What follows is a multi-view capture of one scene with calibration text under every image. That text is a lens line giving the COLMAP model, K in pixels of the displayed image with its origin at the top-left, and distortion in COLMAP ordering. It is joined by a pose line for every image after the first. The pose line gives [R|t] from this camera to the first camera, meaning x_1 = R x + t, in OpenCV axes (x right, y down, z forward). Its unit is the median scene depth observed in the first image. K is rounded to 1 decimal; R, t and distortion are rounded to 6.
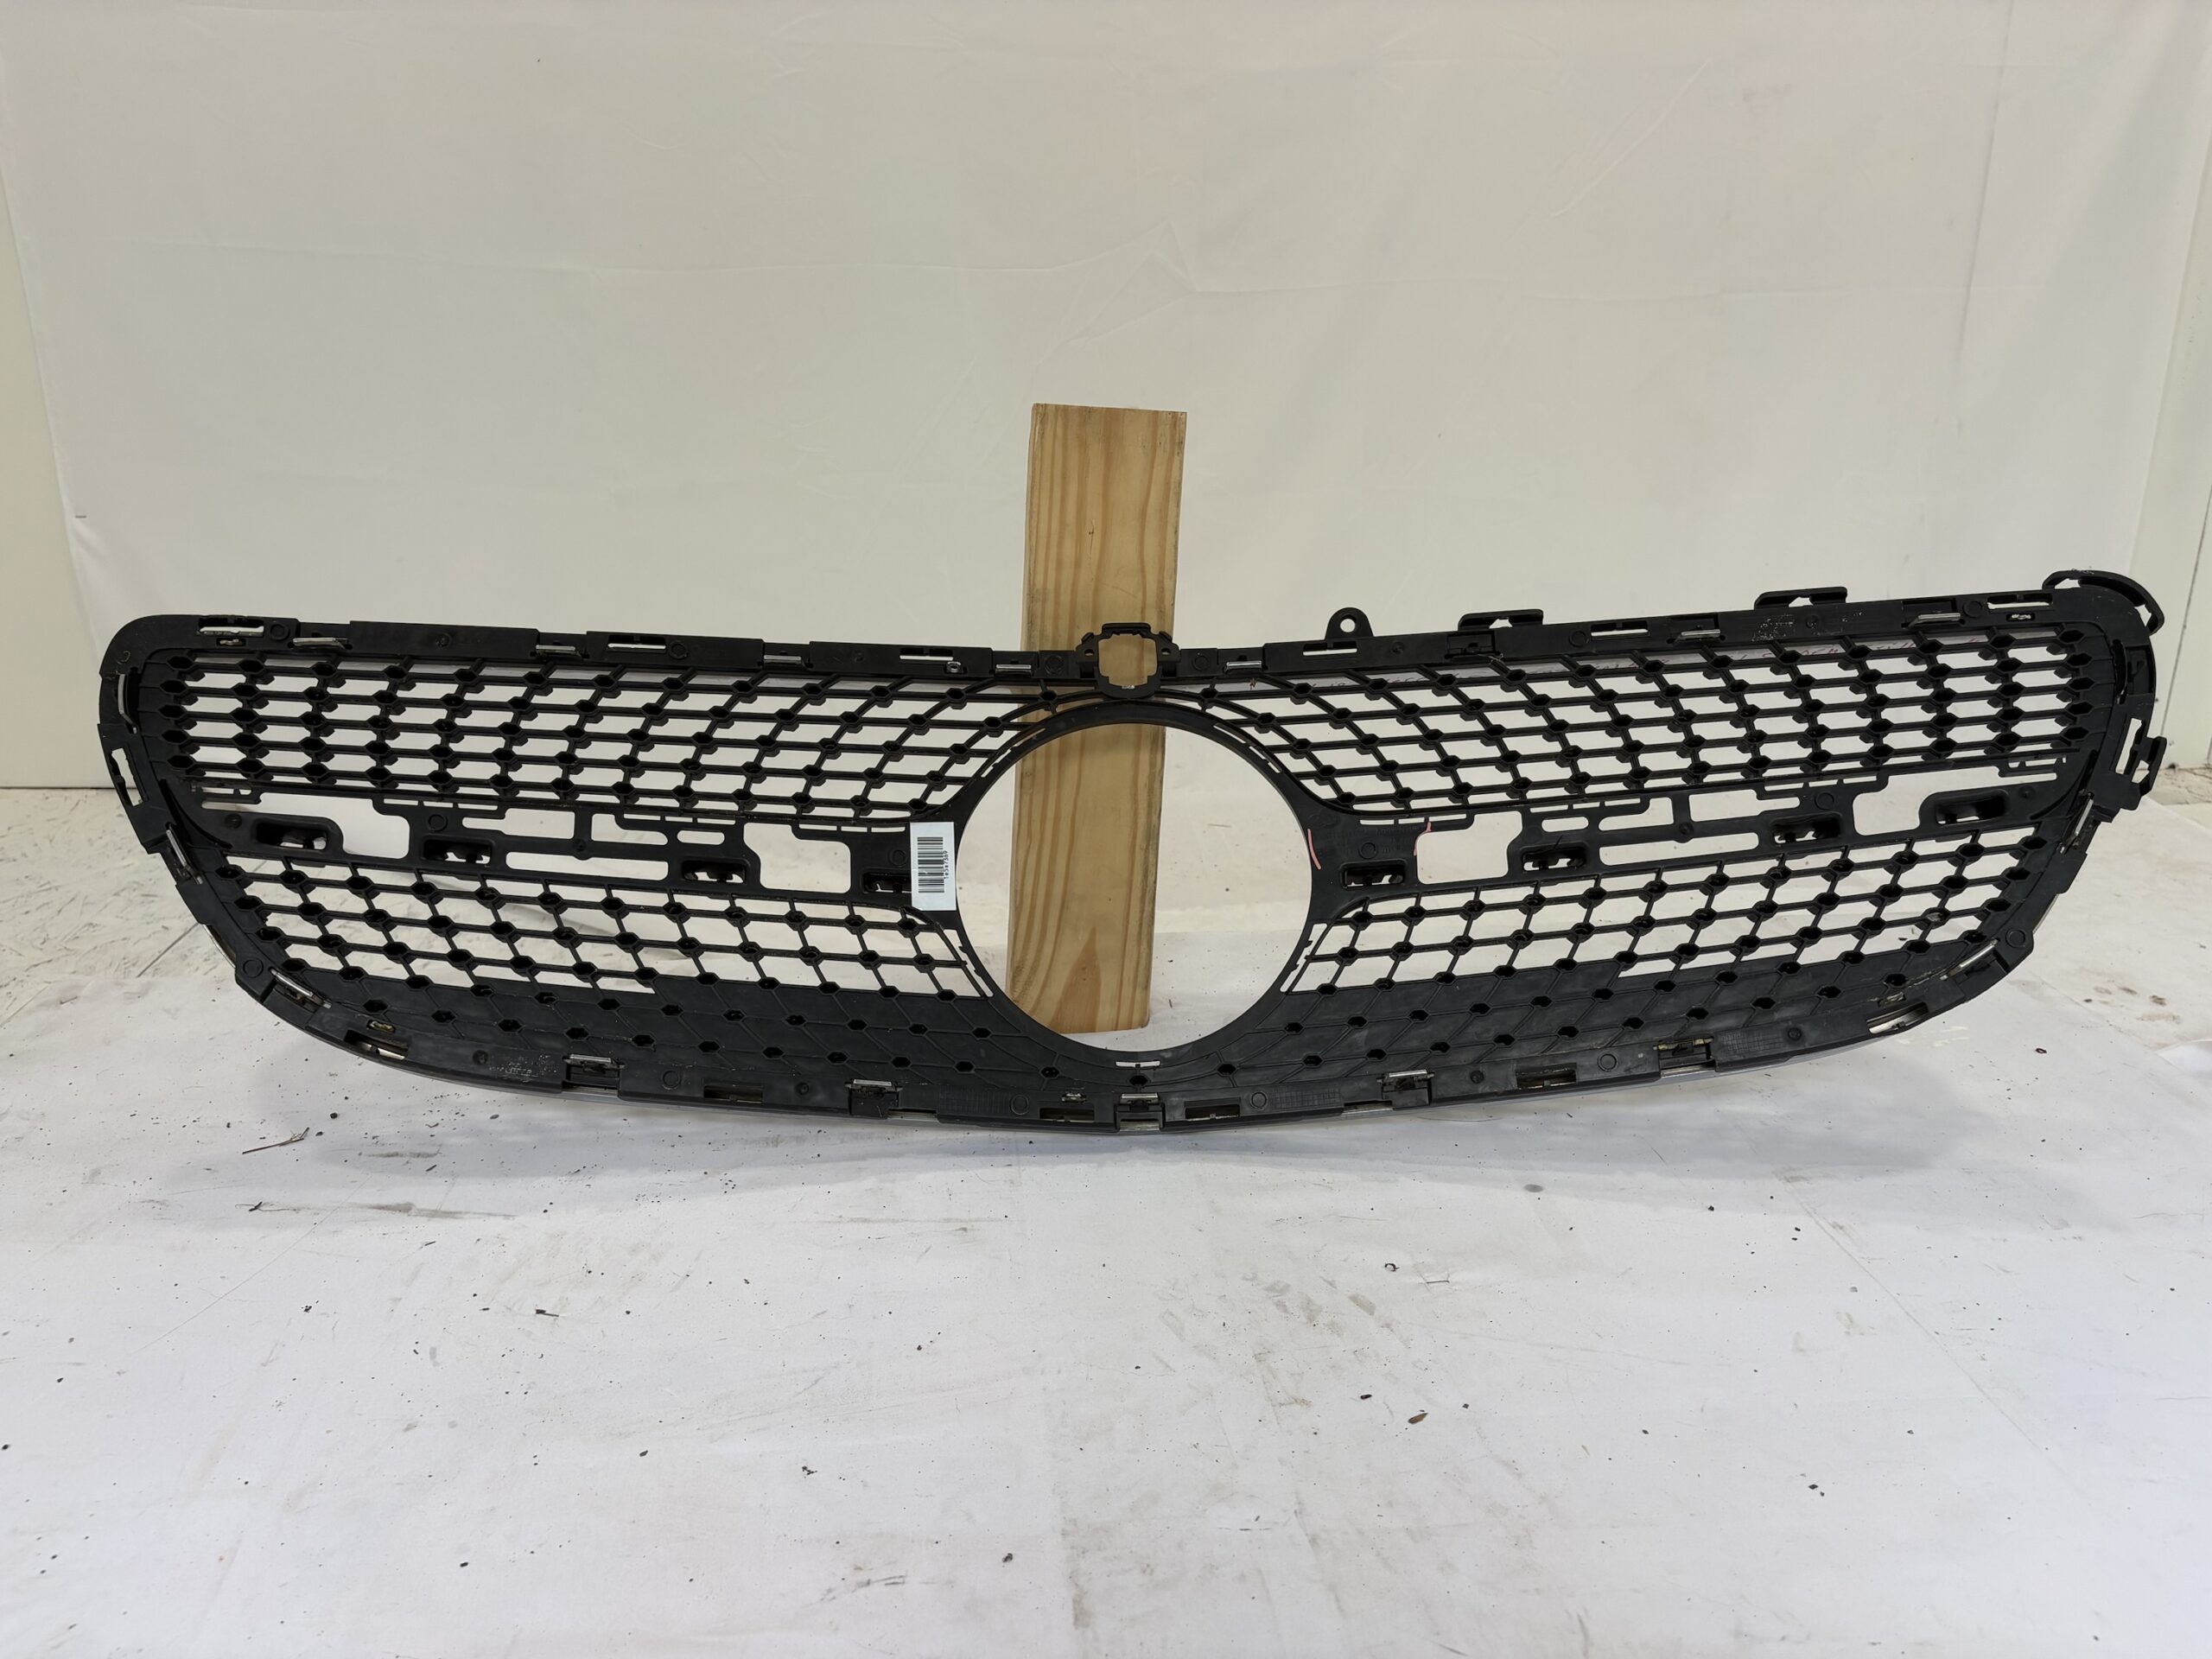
lens RADIAL K [[1742.4, 0, 1106.0], [0, 1742.4, 829.5], [0, 0, 1]] dist [0.023379, -0.000968]
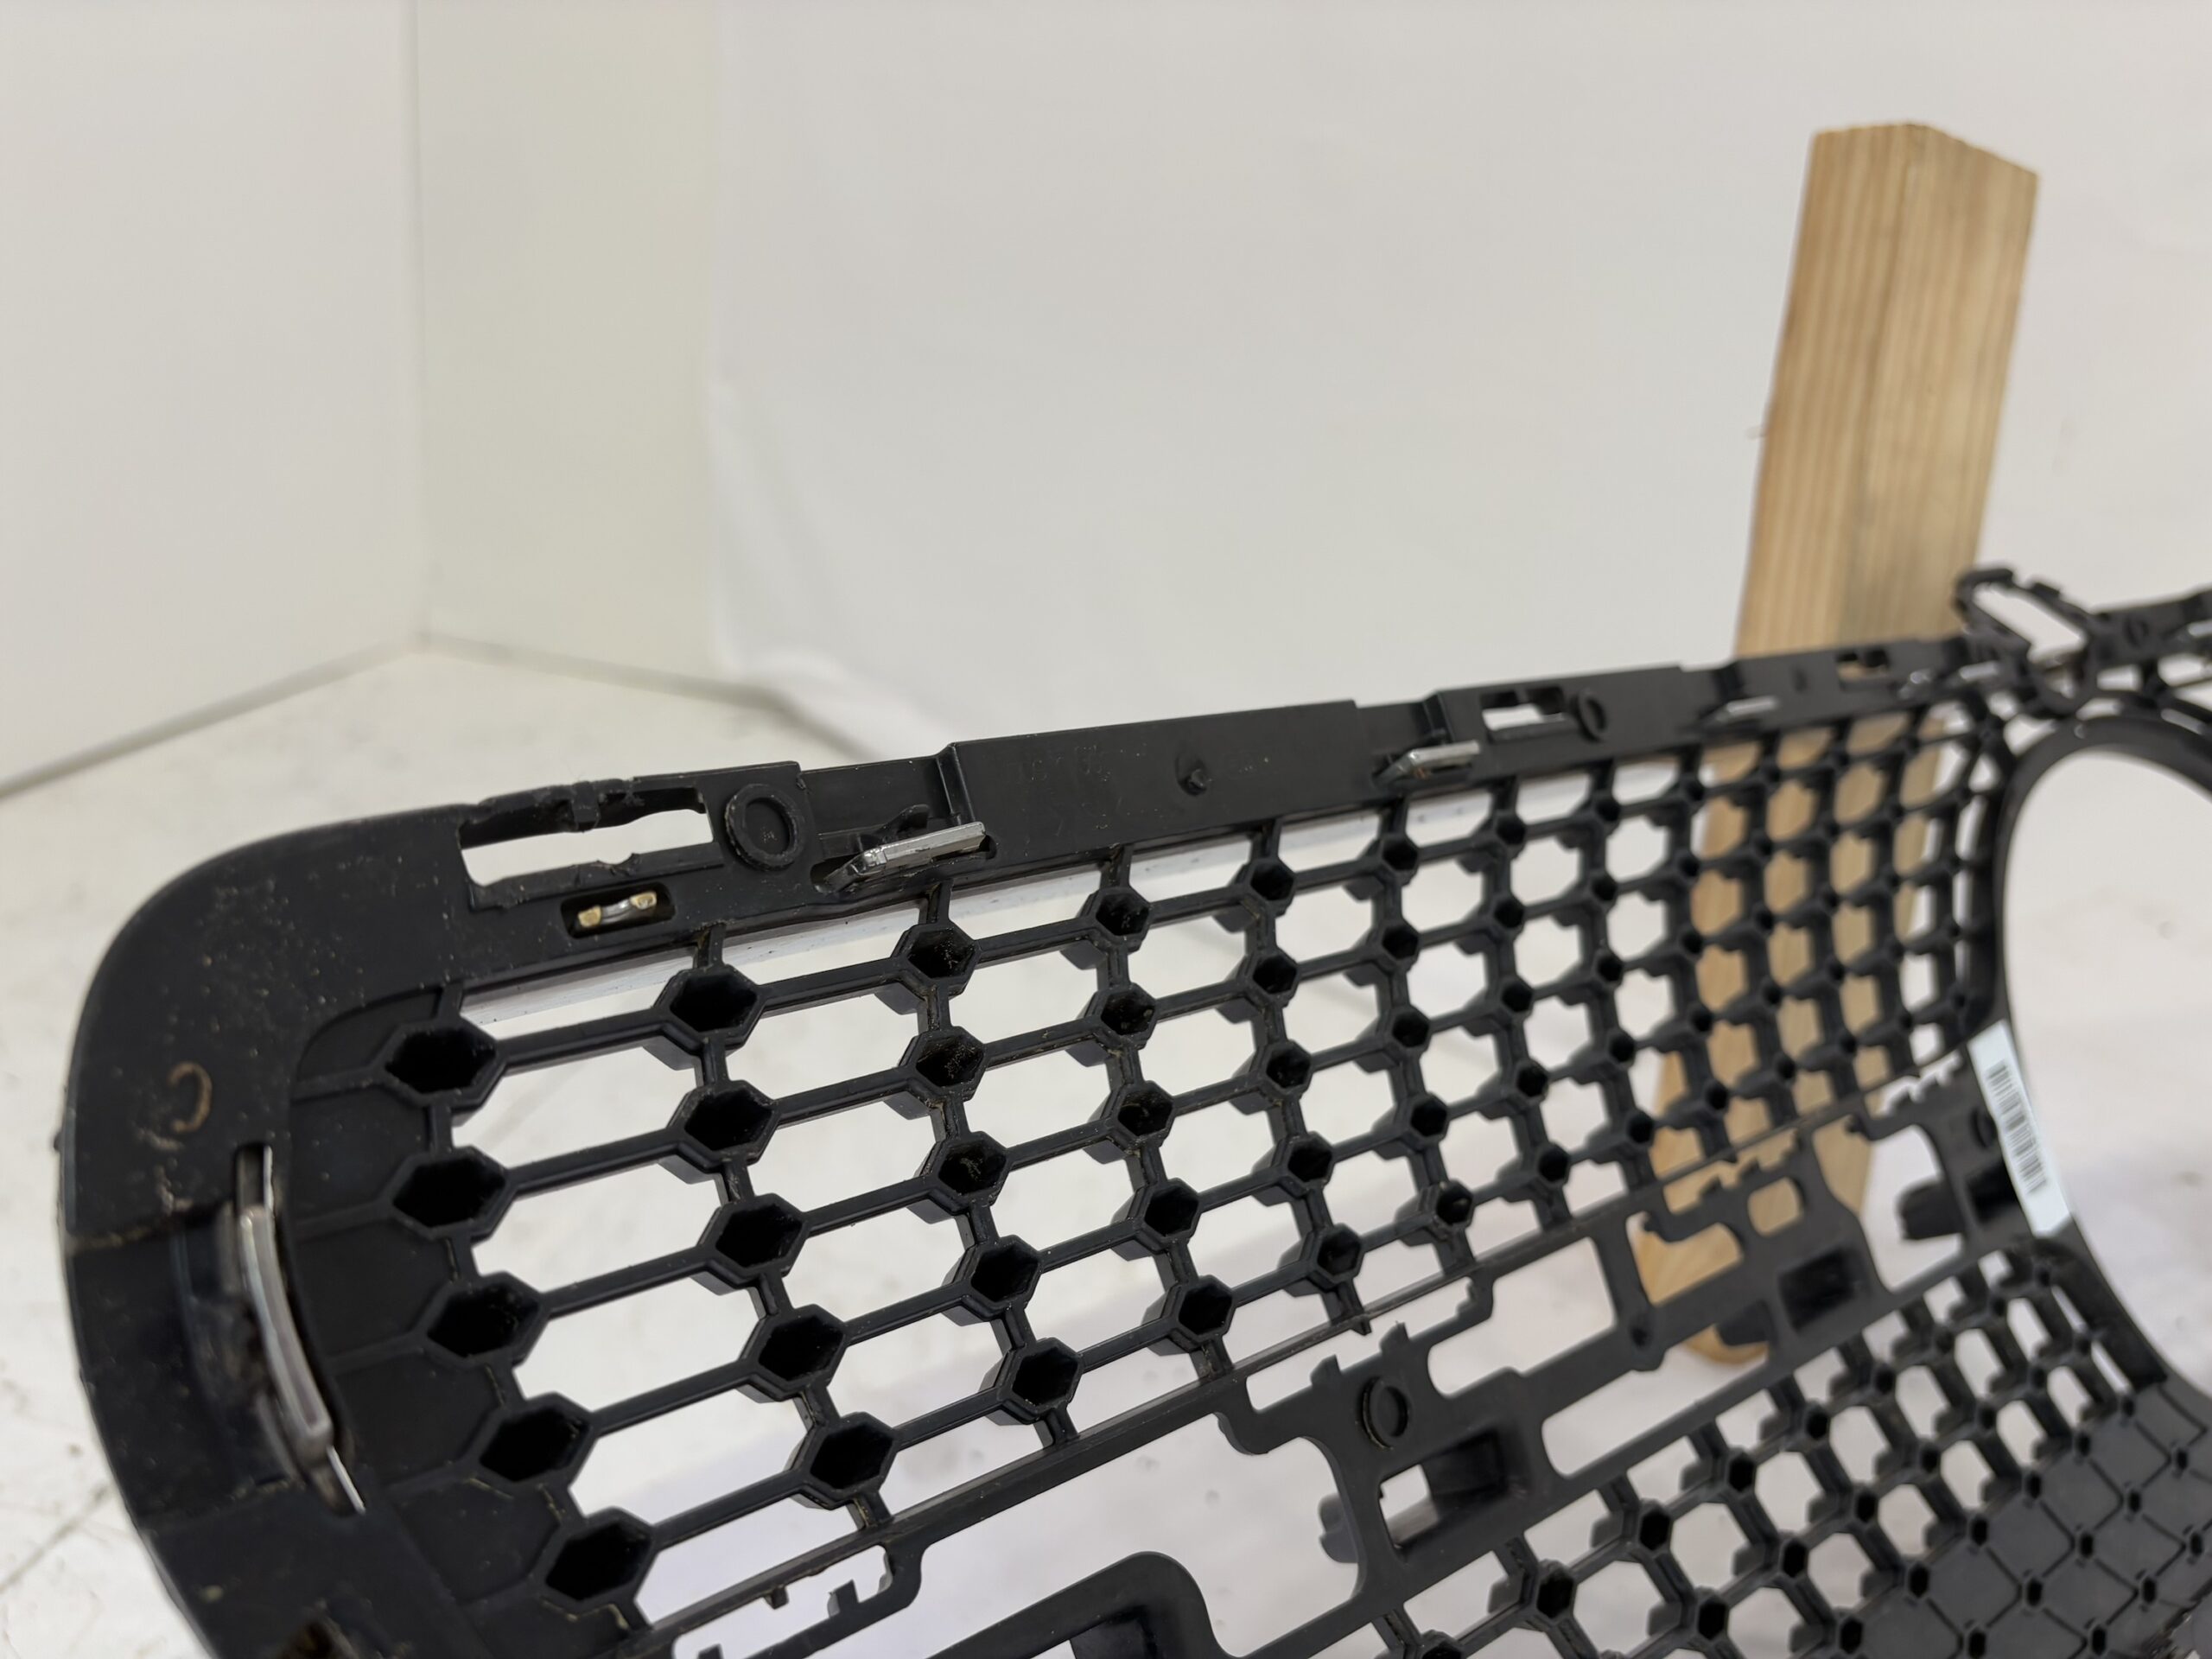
lens RADIAL K [[1810.9, 0, 1106.0], [0, 1810.9, 829.5], [0, 0, 1]] dist [0.012115, 0.000329]
pose [[0.818164, -0.141107, 0.557401, -0.559742], [0.111373, 0.989952, 0.087133, -0.126563], [-0.564095, -0.009210, 0.825658, 0.767202]]
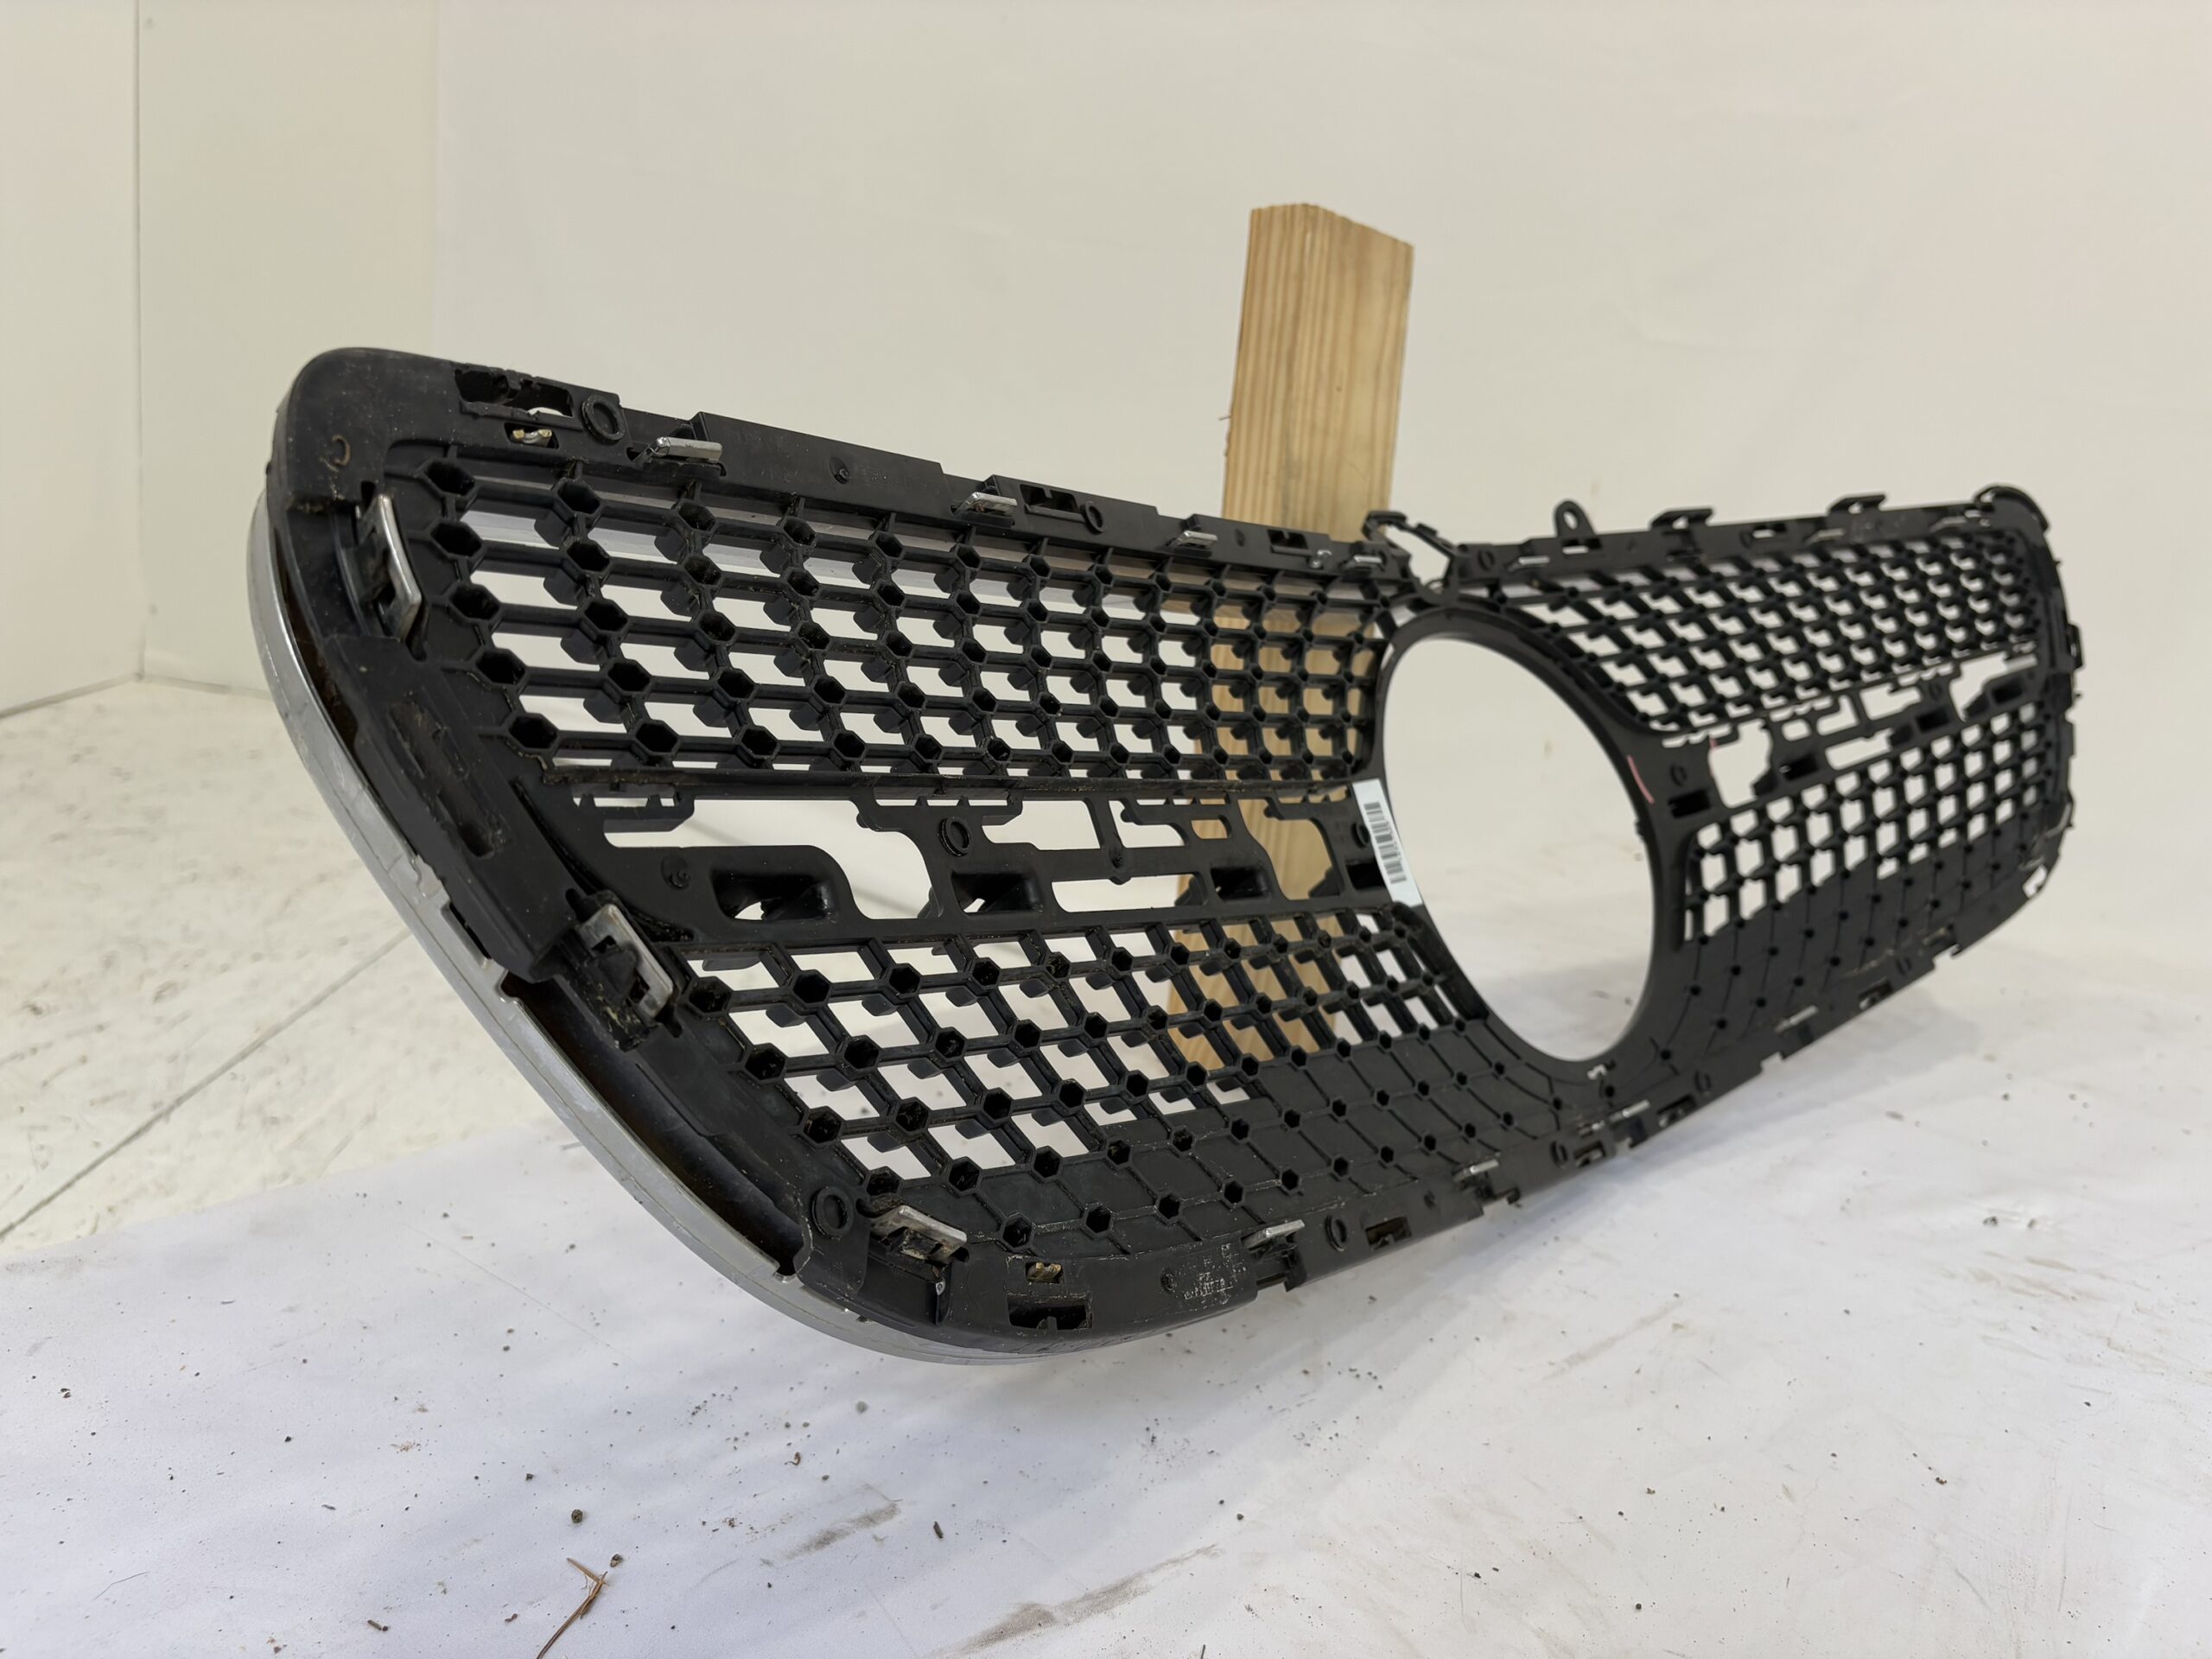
lens RADIAL K [[1742.4, 0, 1106.0], [0, 1742.4, 829.5], [0, 0, 1]] dist [0.023379, -0.000968]
pose [[0.687417, -0.092186, 0.720389, -0.690025], [0.108338, 0.993829, 0.023798, -0.012944], [-0.718137, 0.061686, 0.693162, 0.619500]]
